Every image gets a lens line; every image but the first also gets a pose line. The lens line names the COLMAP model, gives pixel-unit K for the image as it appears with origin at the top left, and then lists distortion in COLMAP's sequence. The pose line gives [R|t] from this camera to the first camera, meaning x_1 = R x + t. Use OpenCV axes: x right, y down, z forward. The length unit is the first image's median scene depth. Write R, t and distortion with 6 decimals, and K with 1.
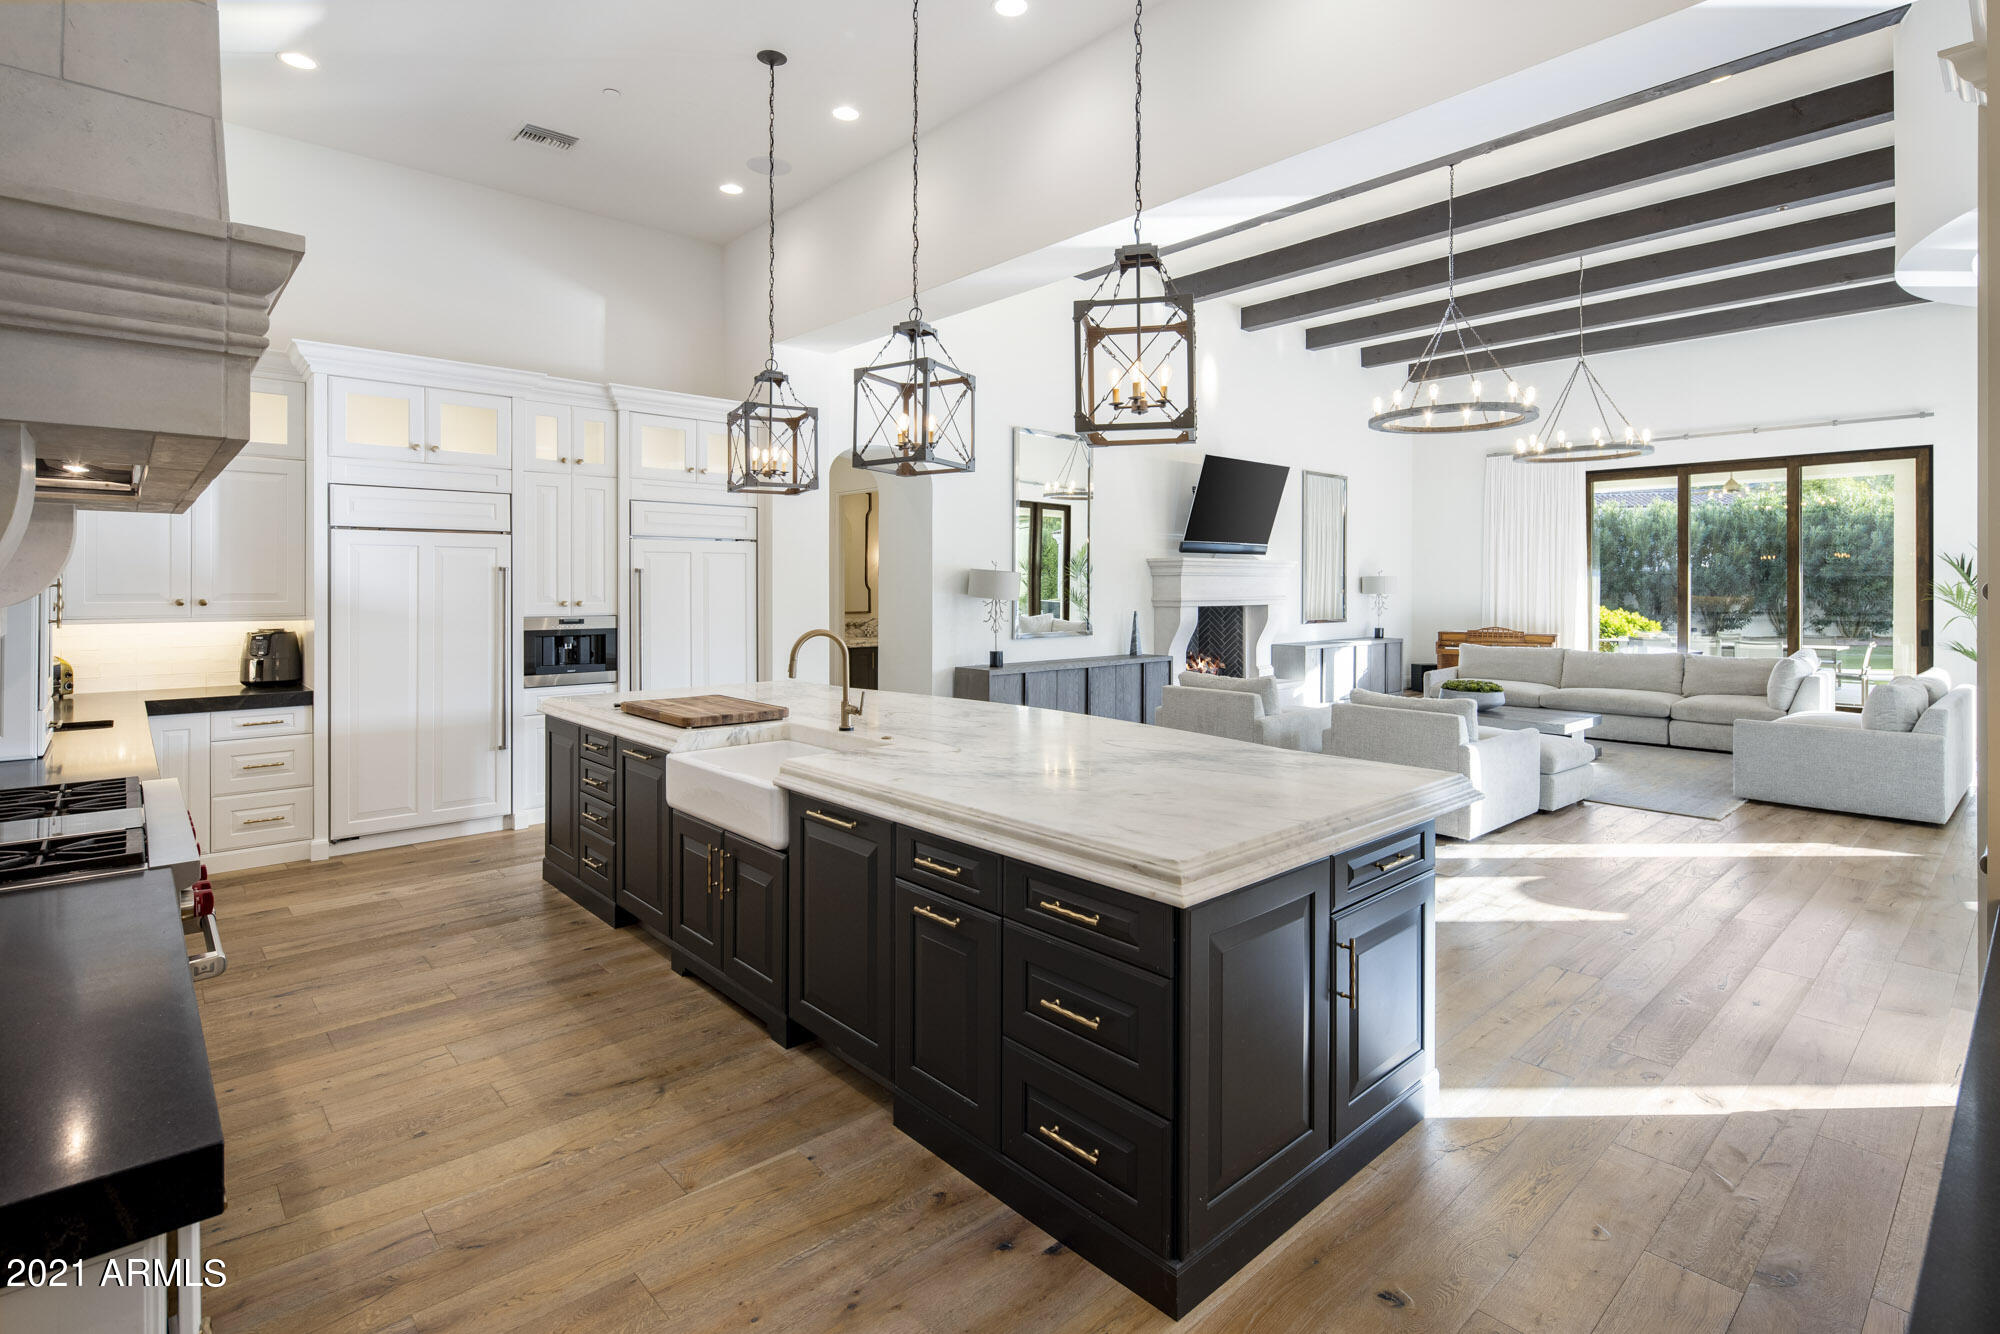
lens RADIAL K [[961.5, 0, 1018.0], [0, 961.5, 582.0], [0, 0, 1]] dist [-0.002062, -0.000819]
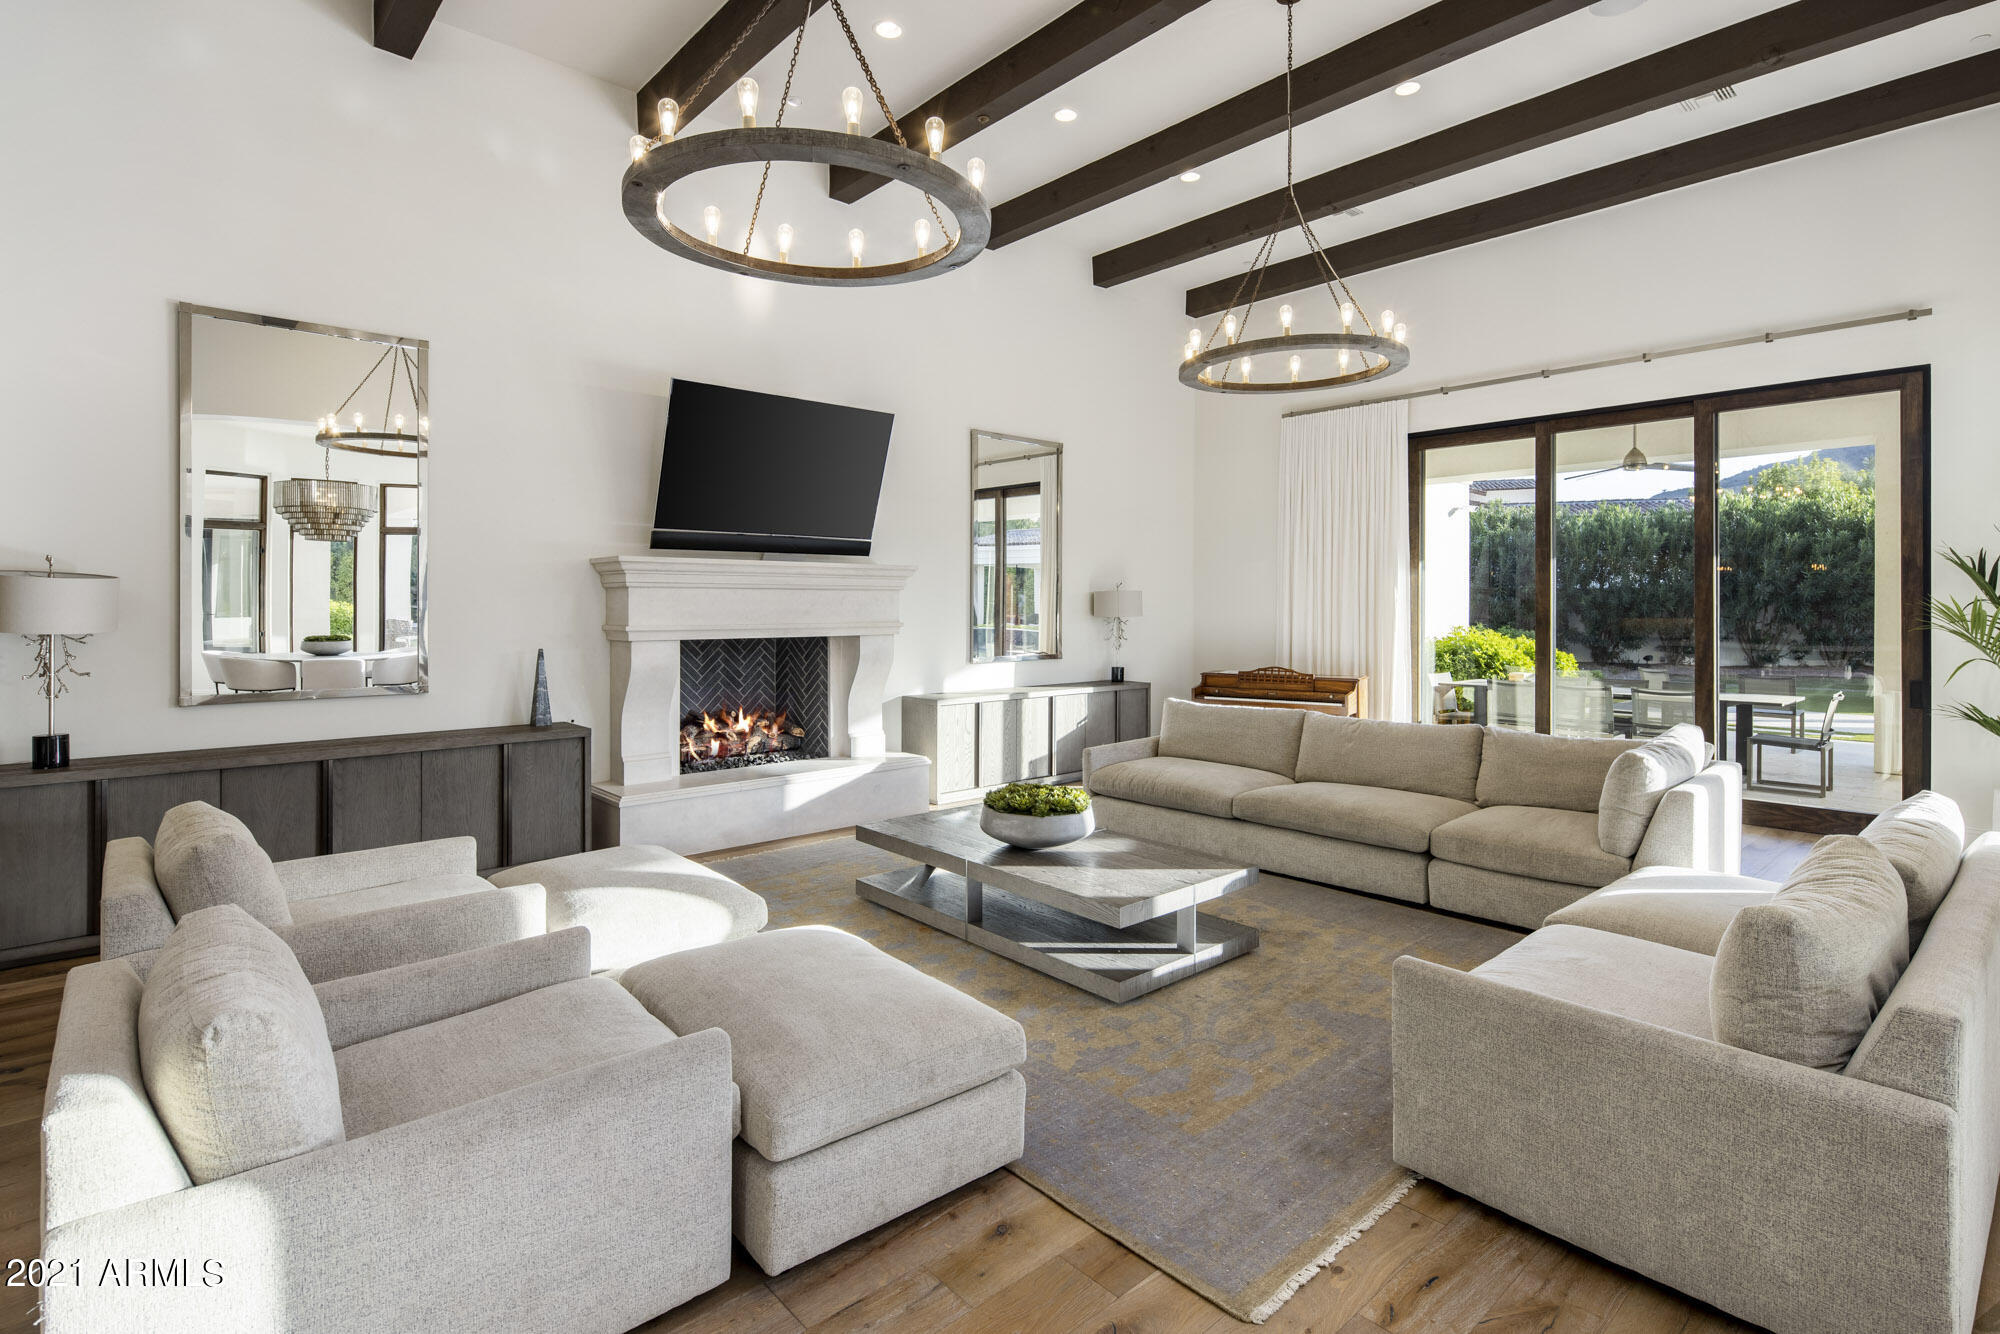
lens RADIAL K [[961.5, 0, 1012.6], [0, 961.5, 600.8], [0, 0, 1]] dist [-0.002062, -0.000819]
pose [[0.999988, 0.000063, -0.004936, 0.393495], [-0.000066, 1.000000, -0.000776, 0.001673], [0.004936, 0.000776, 0.999988, 0.408226]]
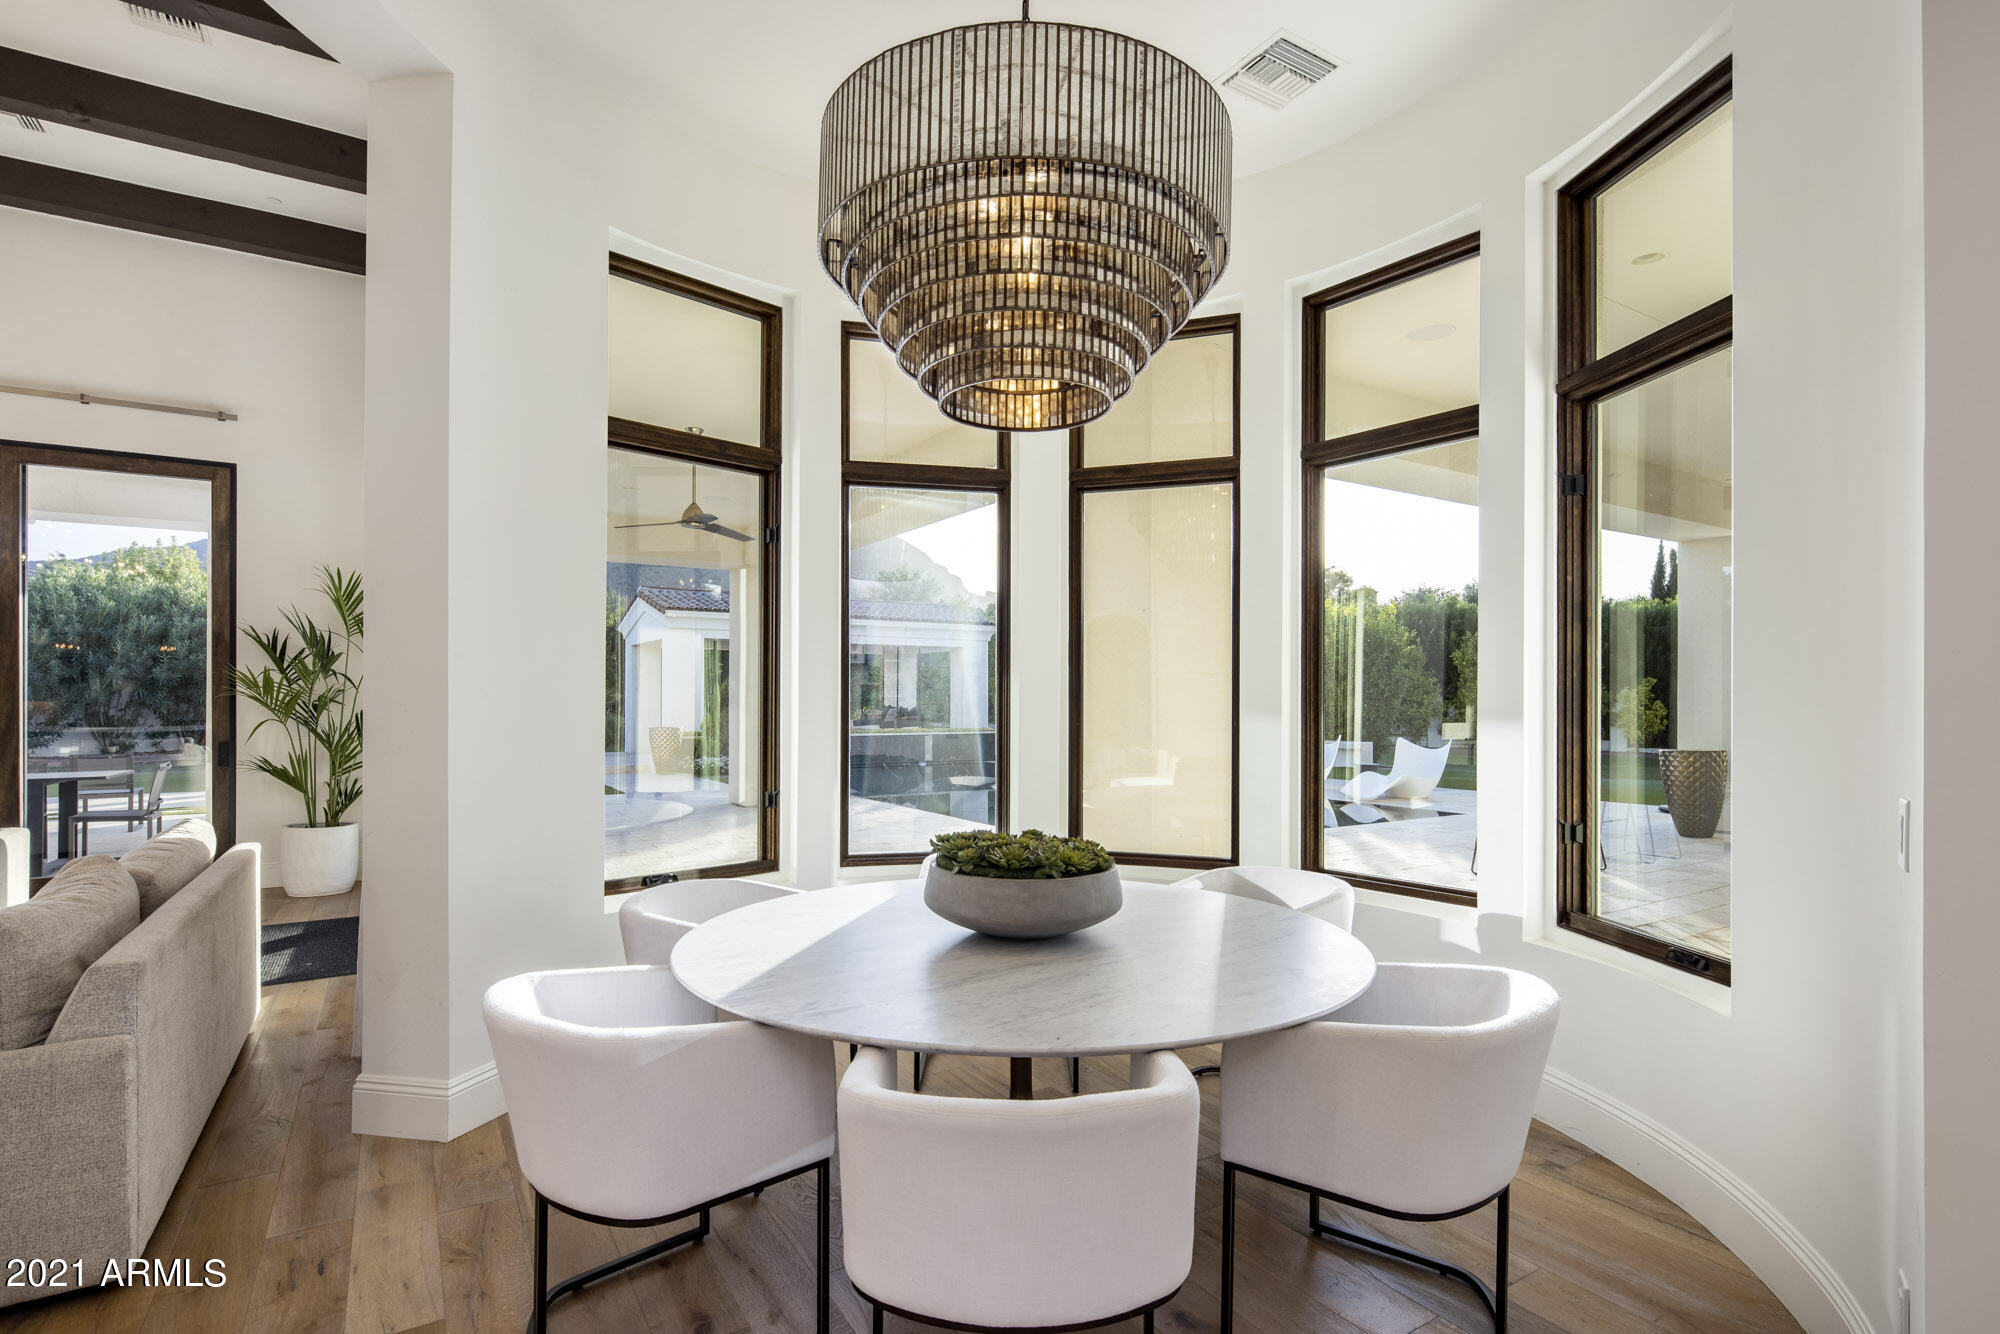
lens RADIAL K [[961.5, 0, 998.1], [0, 961.5, 704.4], [0, 0, 1]] dist [-0.002062, -0.000819]
pose [[0.178775, -0.005450, 0.983875, 0.386343], [-0.006108, 0.999959, 0.006649, 0.016483], [-0.983871, -0.007198, 0.178734, 0.353482]]
